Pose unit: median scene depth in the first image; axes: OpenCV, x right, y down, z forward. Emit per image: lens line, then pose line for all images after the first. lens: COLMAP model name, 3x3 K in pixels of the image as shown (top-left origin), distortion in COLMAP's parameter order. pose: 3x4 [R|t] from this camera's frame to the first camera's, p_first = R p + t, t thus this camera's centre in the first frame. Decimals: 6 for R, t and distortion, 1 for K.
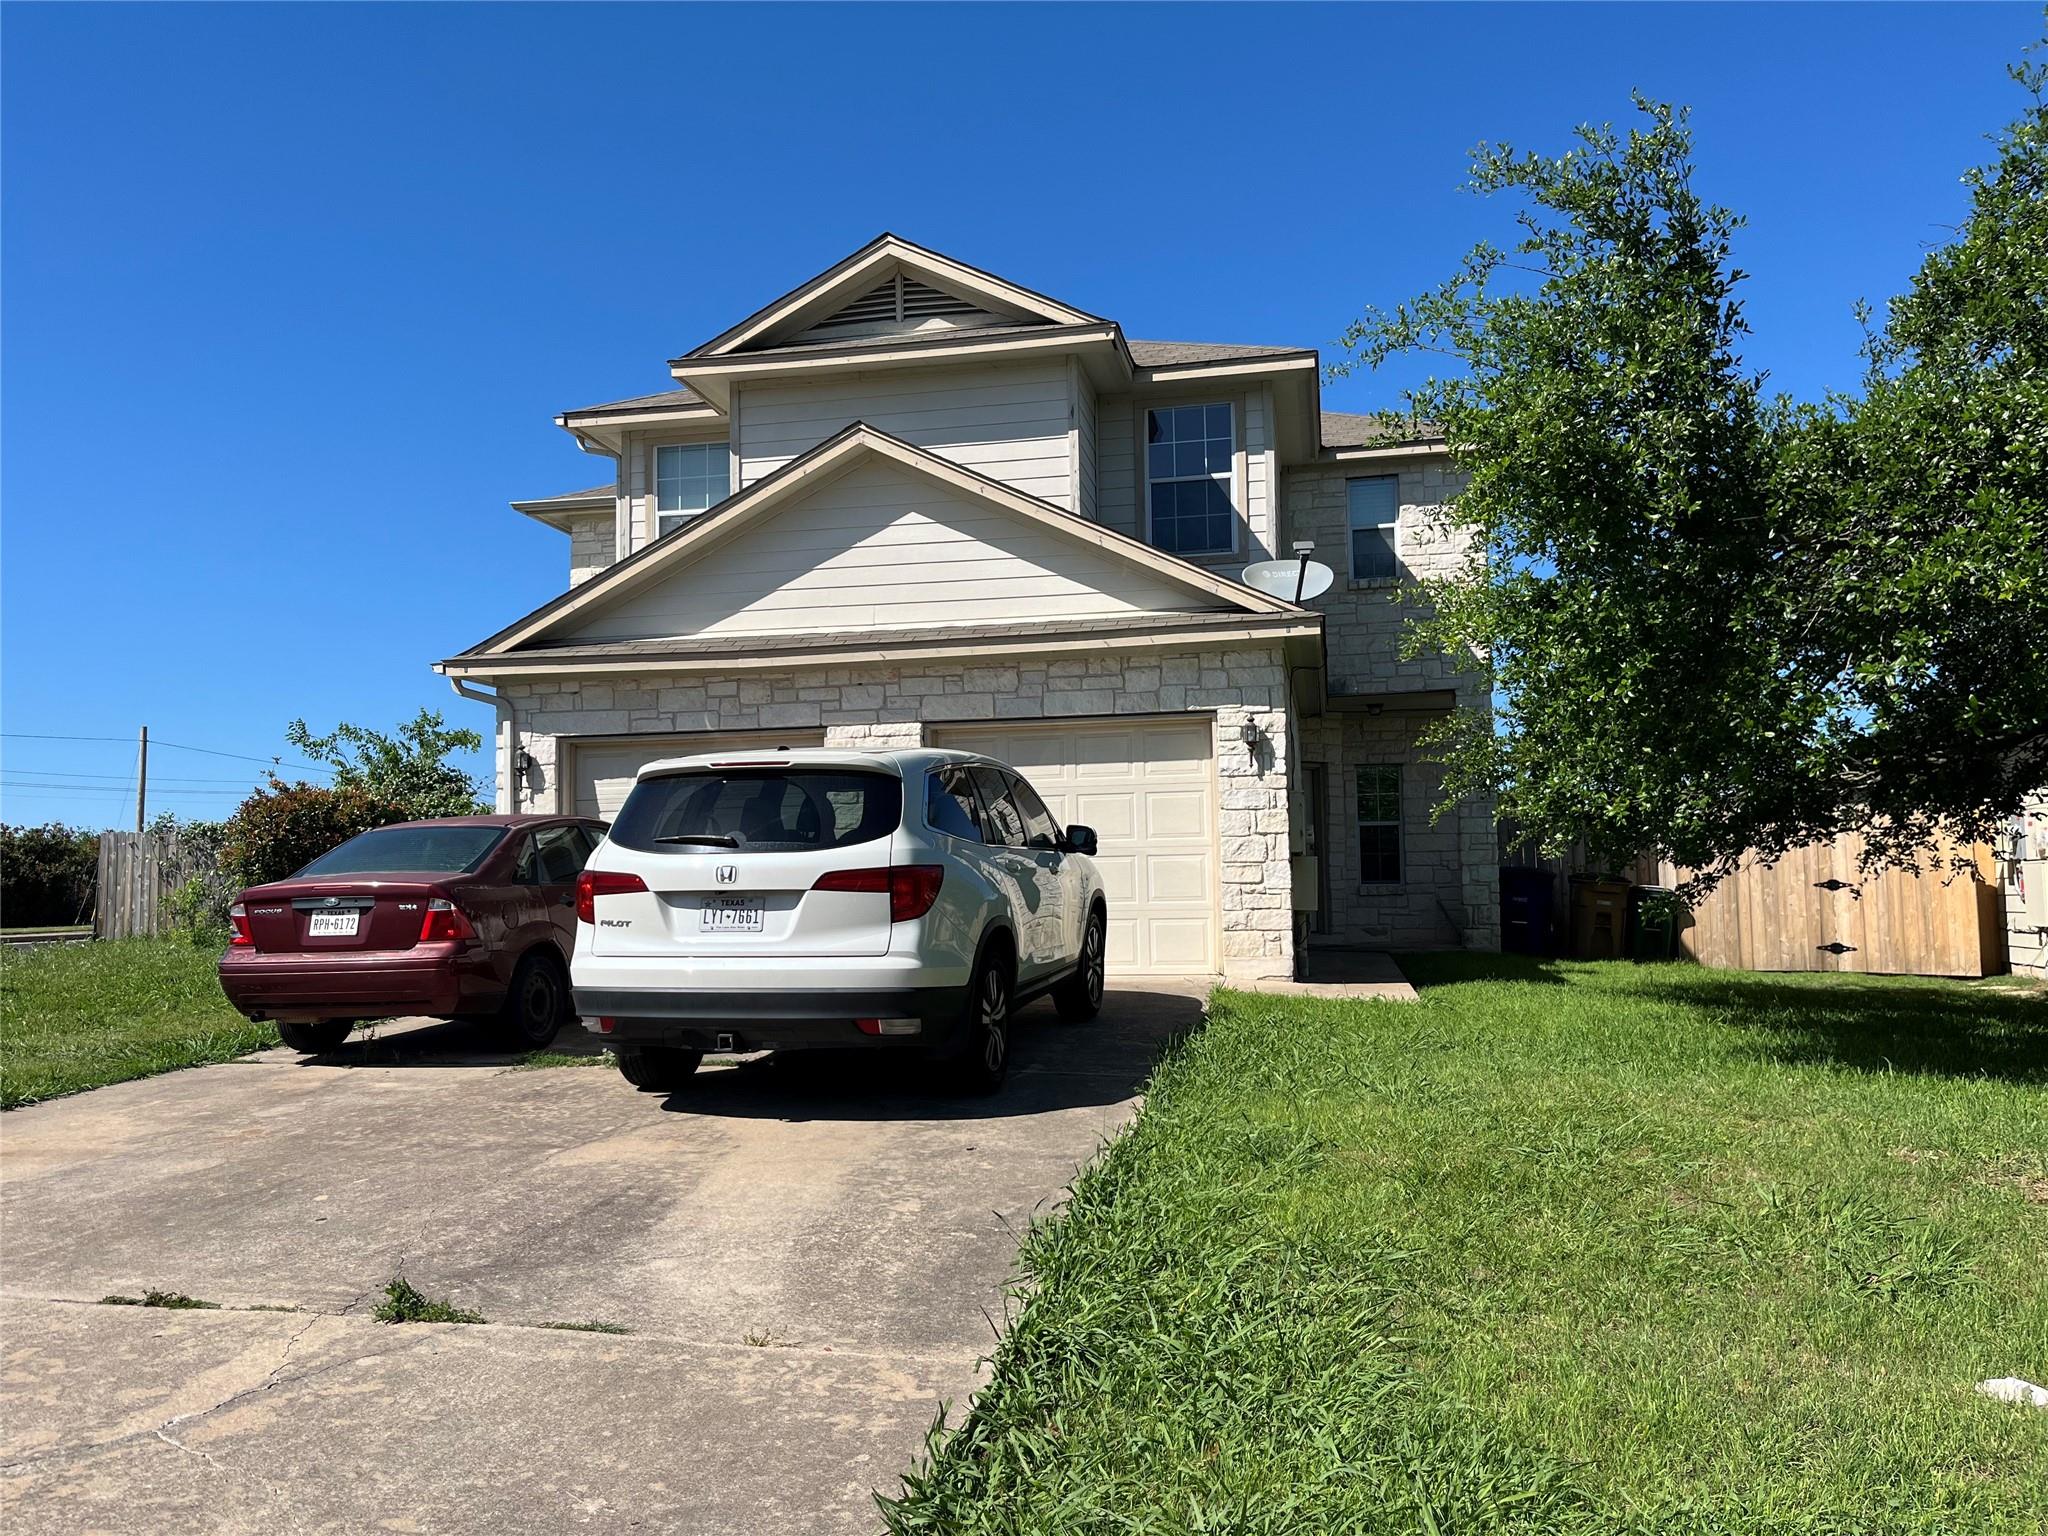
lens RADIAL K [[1576.0, 0, 998.3], [0, 1576.0, 768.8], [0, 0, 1]] dist [0.055653, -0.058626]
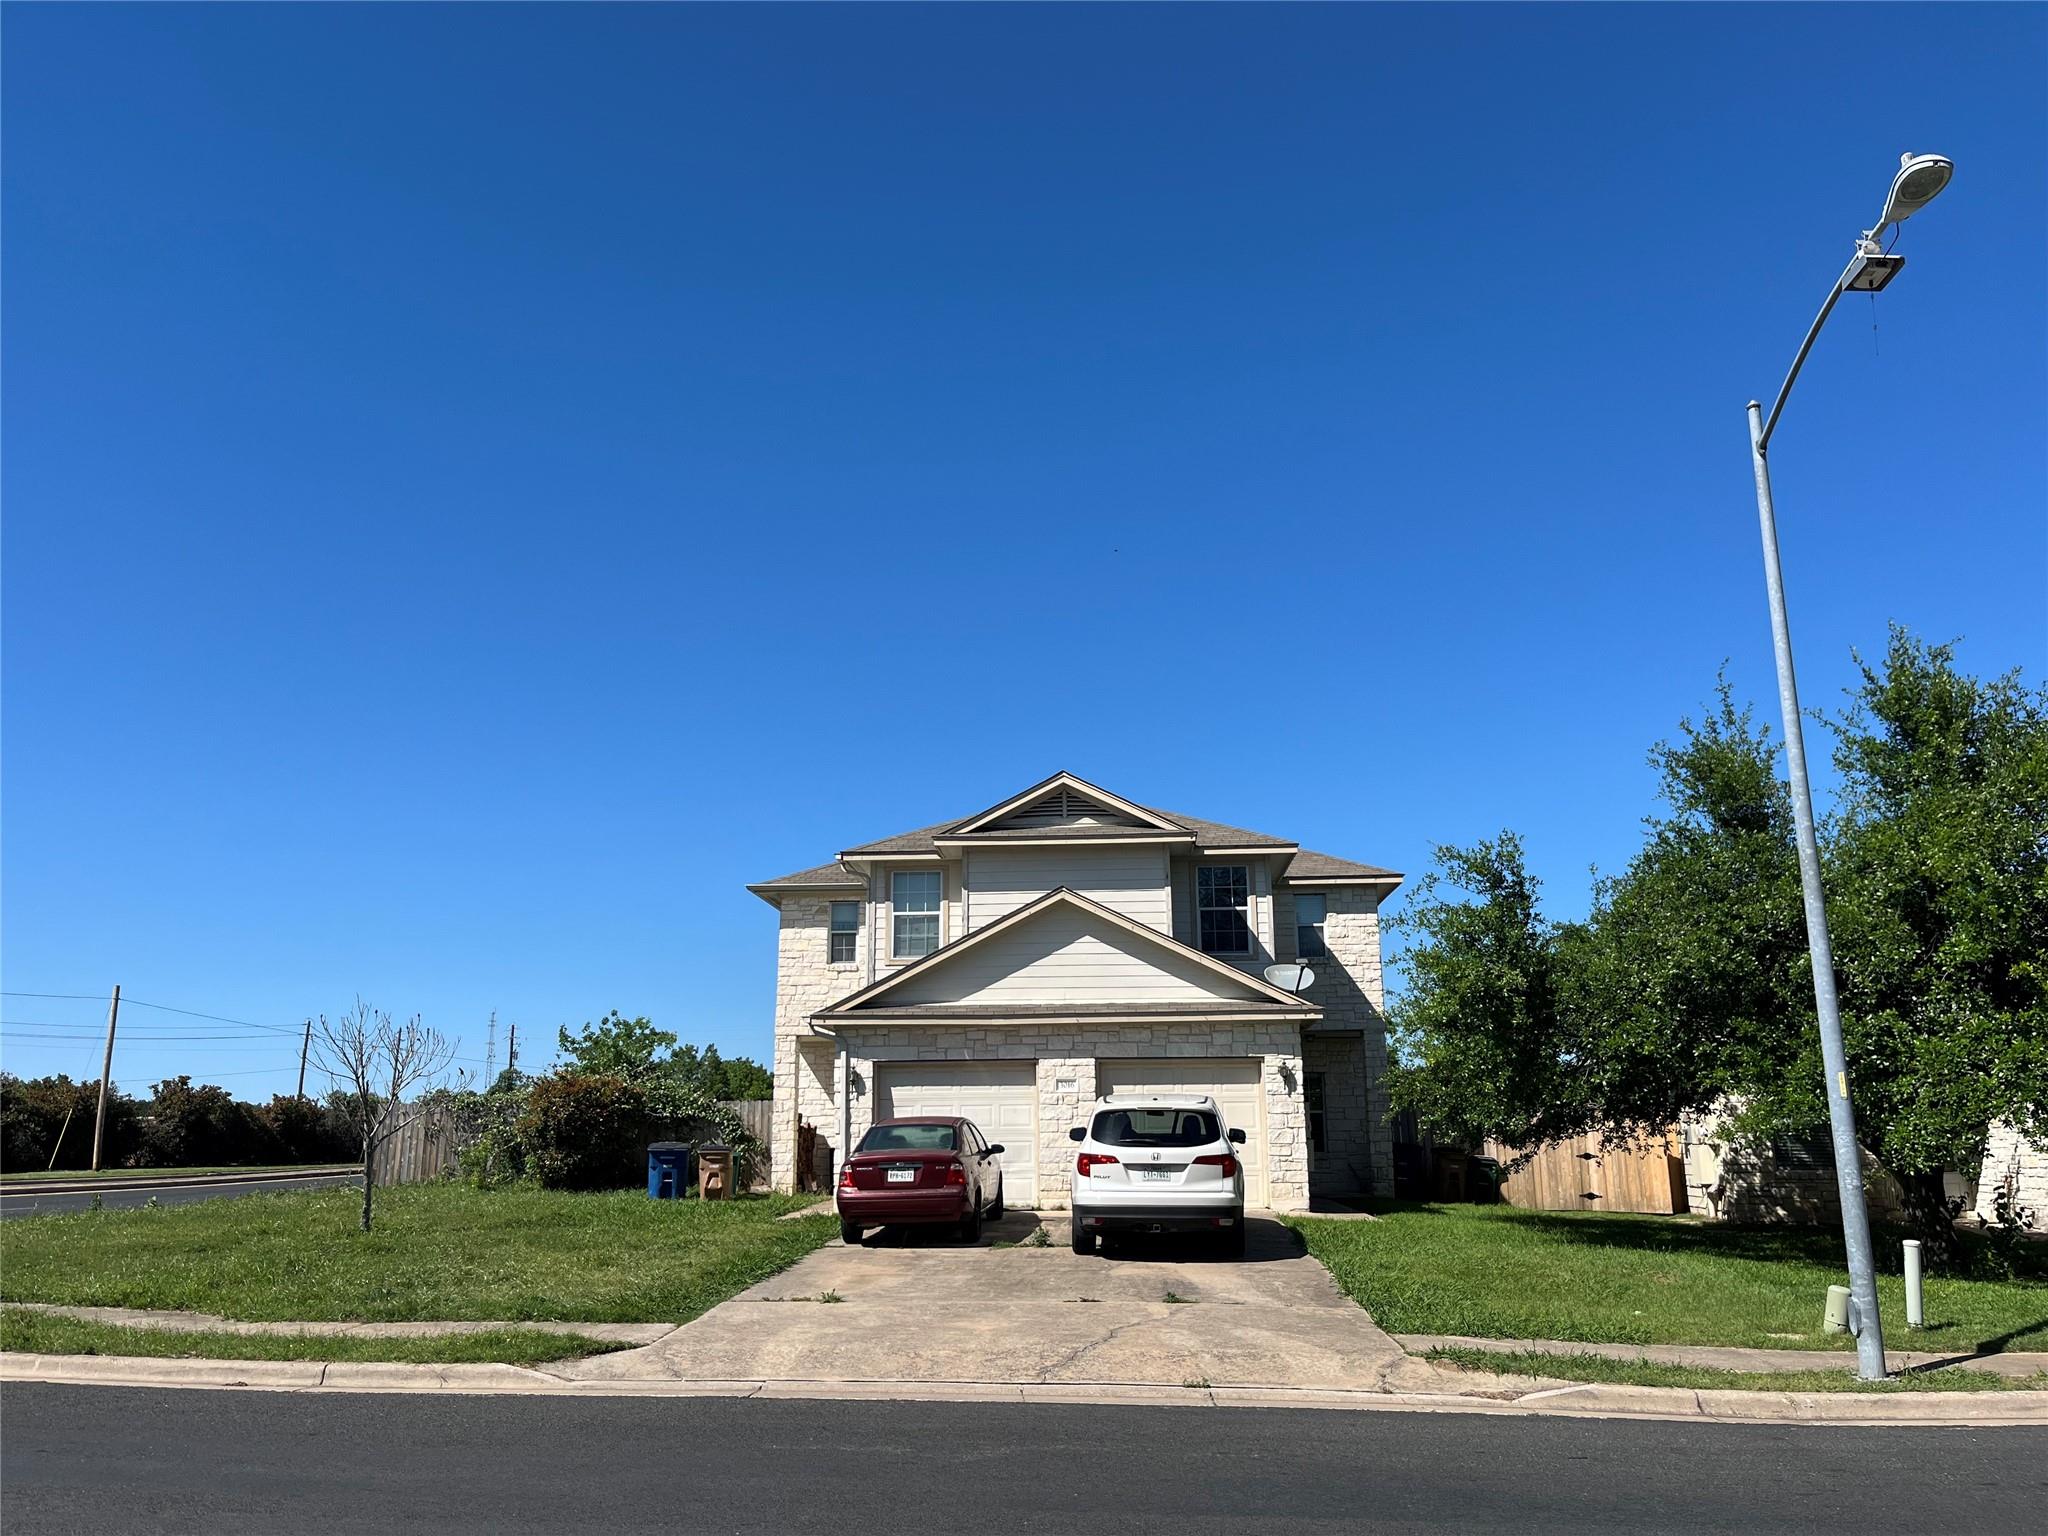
lens RADIAL K [[1509.9, 0, 1024.0], [0, 1509.9, 768.0], [0, 0, 1]] dist [0.060668, -0.110656]
pose [[0.990855, 0.040951, 0.128568, -0.341689], [-0.019290, 0.986037, -0.165408, -0.065180], [-0.133546, 0.161415, 0.977809, -0.661021]]
